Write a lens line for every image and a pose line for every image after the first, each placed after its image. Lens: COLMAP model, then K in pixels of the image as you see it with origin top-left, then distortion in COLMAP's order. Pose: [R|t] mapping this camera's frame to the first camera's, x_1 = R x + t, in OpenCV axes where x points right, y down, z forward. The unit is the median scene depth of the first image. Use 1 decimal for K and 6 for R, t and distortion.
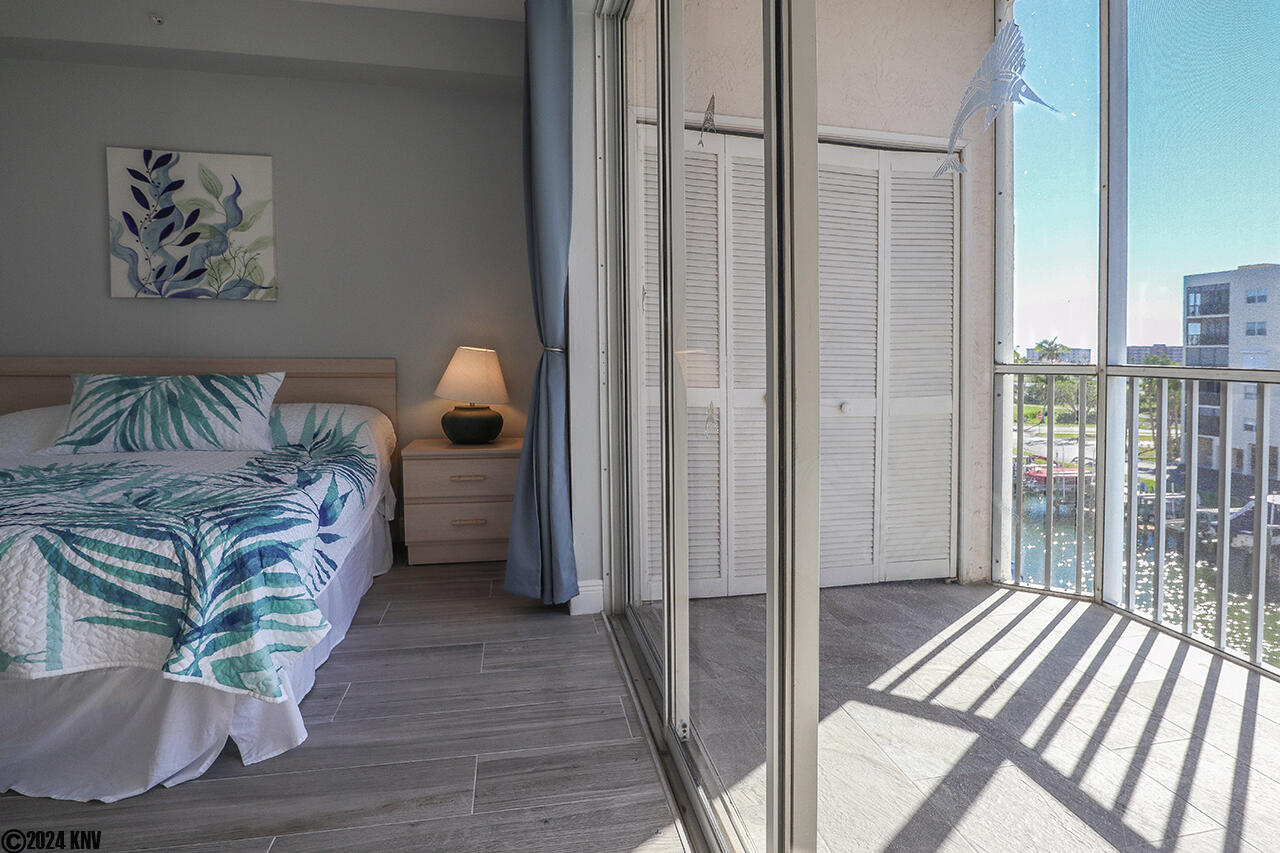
lens RADIAL K [[649.4, 0, 665.6], [0, 649.4, 382.7], [0, 0, 1]] dist [-0.024982, 0.001523]
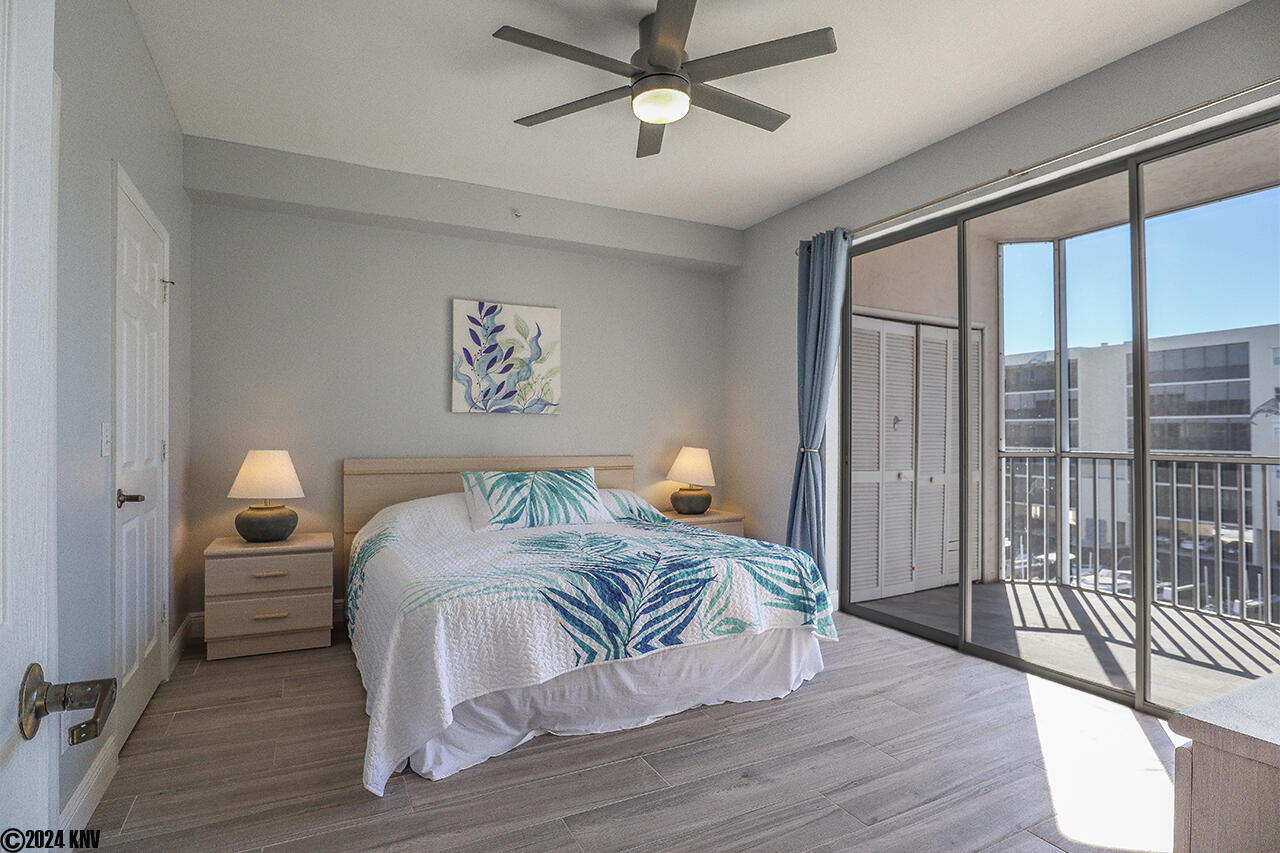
lens RADIAL K [[628.6, 0, 642.3], [0, 628.6, 438.0], [0, 0, 1]] dist [-0.024380, -0.000141]
pose [[0.963912, -0.011362, 0.265977, -0.837897], [0.020941, 0.999229, -0.033205, -0.030589], [-0.265395, 0.037576, 0.963407, -0.340416]]
